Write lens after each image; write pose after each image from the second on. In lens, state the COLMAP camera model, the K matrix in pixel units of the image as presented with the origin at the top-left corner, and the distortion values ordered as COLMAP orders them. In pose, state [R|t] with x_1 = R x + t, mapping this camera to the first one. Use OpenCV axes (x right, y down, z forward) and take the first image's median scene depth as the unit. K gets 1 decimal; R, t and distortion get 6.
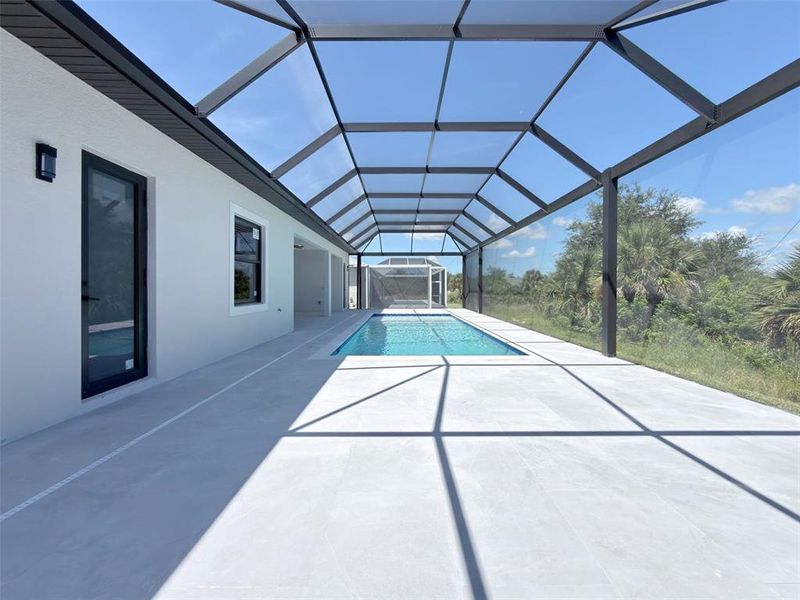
lens RADIAL K [[324.5, 0, 402.8], [0, 324.5, 290.7], [0, 0, 1]] dist [0.001167, 0.000058]
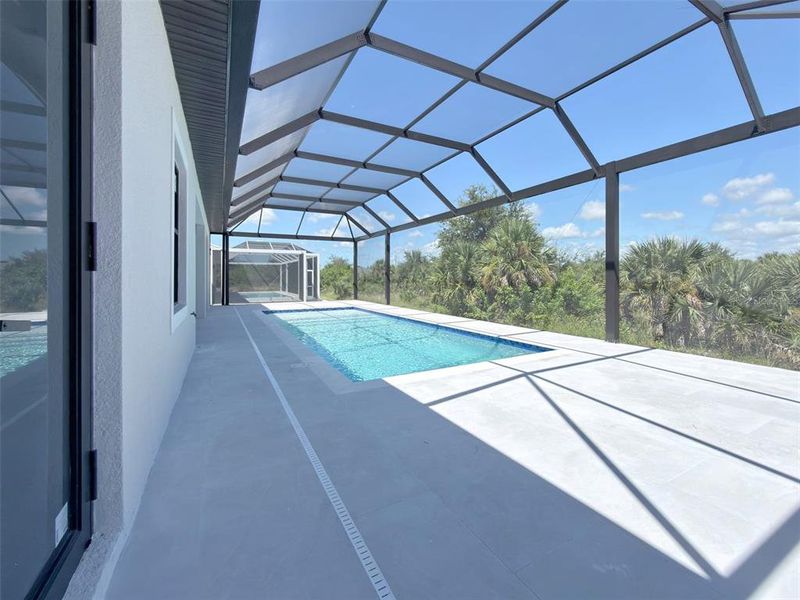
lens RADIAL K [[337.0, 0, 399.2], [0, 337.0, 275.8], [0, 0, 1]] dist [0.001067, 0.000166]
pose [[0.881495, -0.001420, 0.472191, -0.161525], [0.007726, 0.999905, -0.011415, -0.001645], [-0.472130, 0.013710, 0.881422, 0.126663]]
